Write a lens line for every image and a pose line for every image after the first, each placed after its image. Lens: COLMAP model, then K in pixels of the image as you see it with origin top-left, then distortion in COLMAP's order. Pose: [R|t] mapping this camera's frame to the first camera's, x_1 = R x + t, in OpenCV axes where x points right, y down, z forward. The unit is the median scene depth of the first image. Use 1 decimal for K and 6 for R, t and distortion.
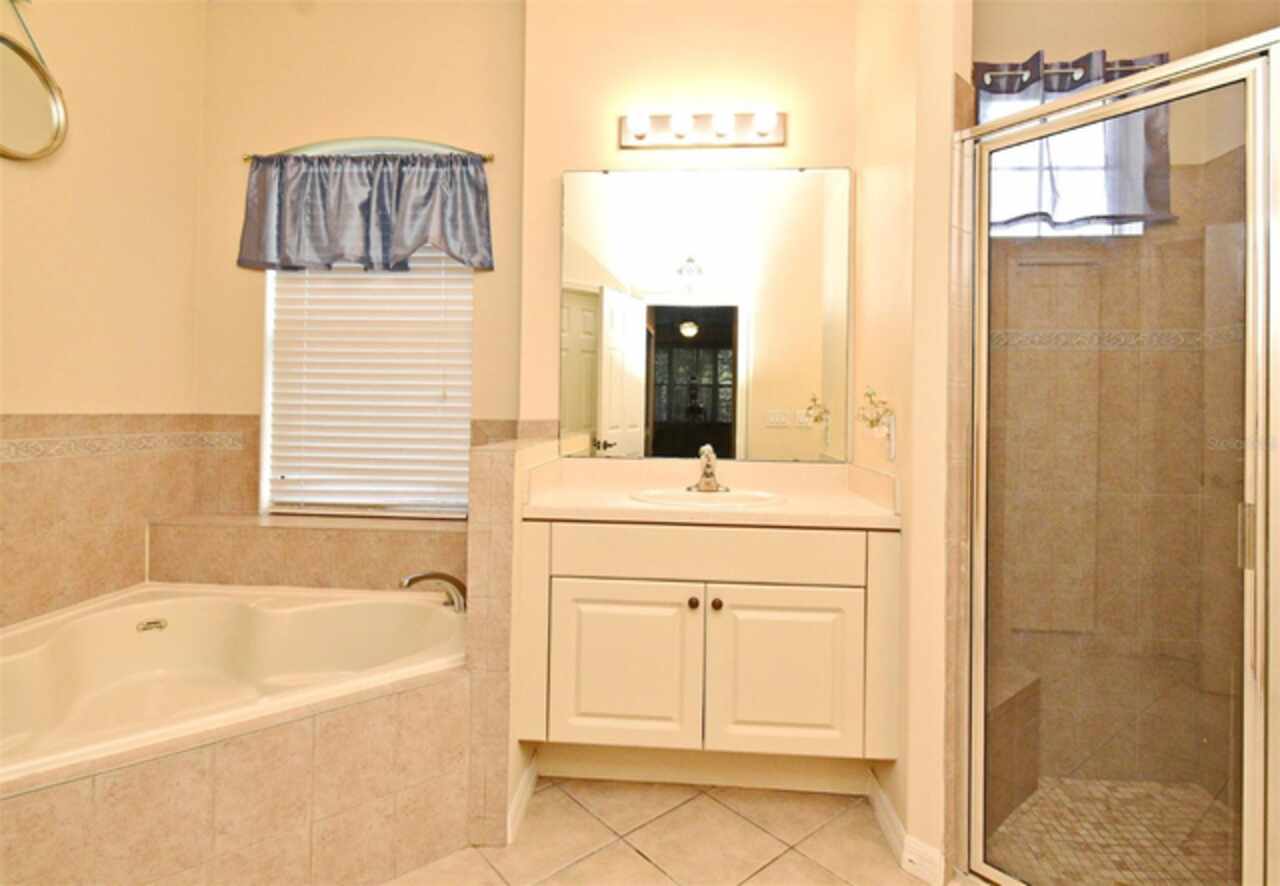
lens RADIAL K [[644.2, 0, 636.4], [0, 644.2, 415.0], [0, 0, 1]] dist [0.012835, -0.000885]
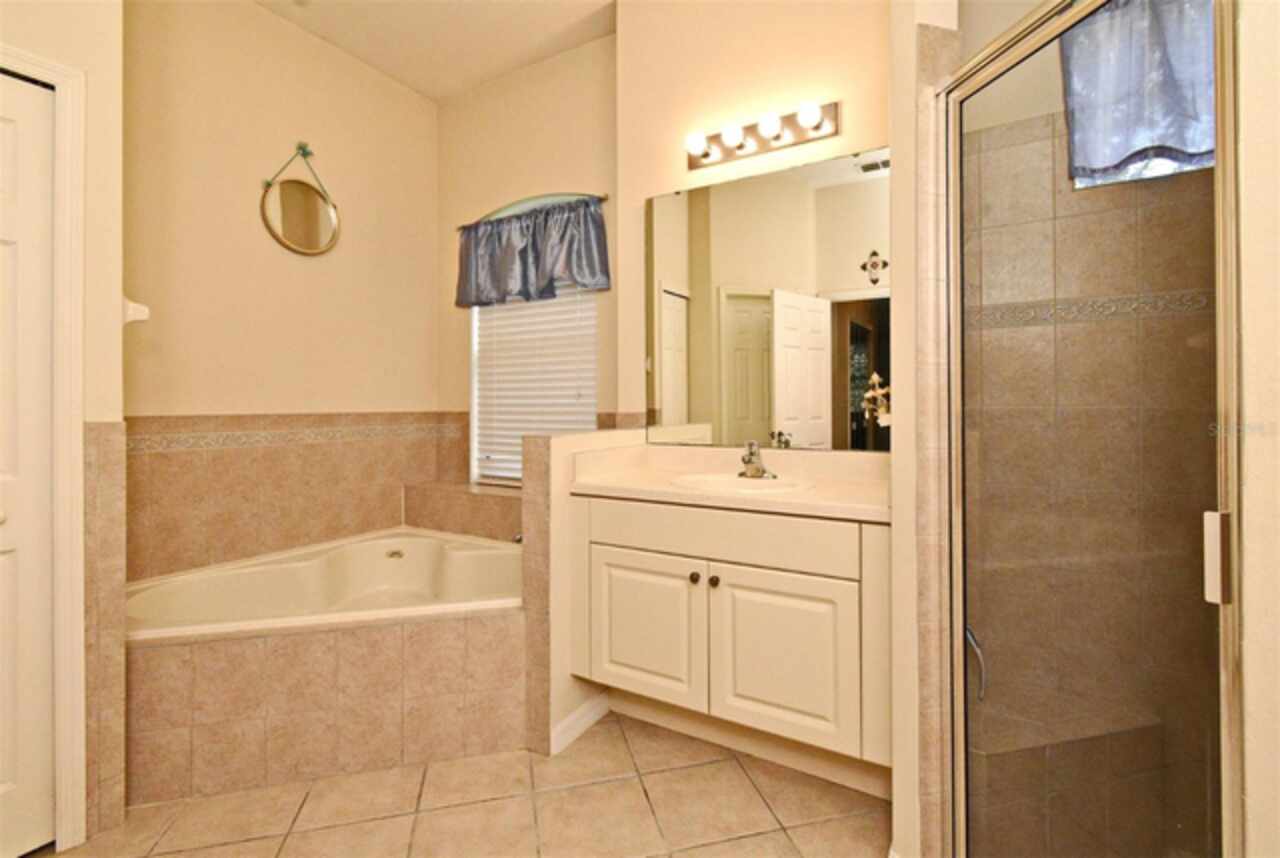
lens RADIAL K [[569.9, 0, 640.4], [0, 569.9, 410.2], [0, 0, 1]] dist [0.016890, -0.000026]
pose [[0.899031, -0.015488, -0.437611, 0.324421], [0.015949, 0.999869, -0.002620, 0.006320], [0.437594, -0.004624, 0.899161, 0.066942]]
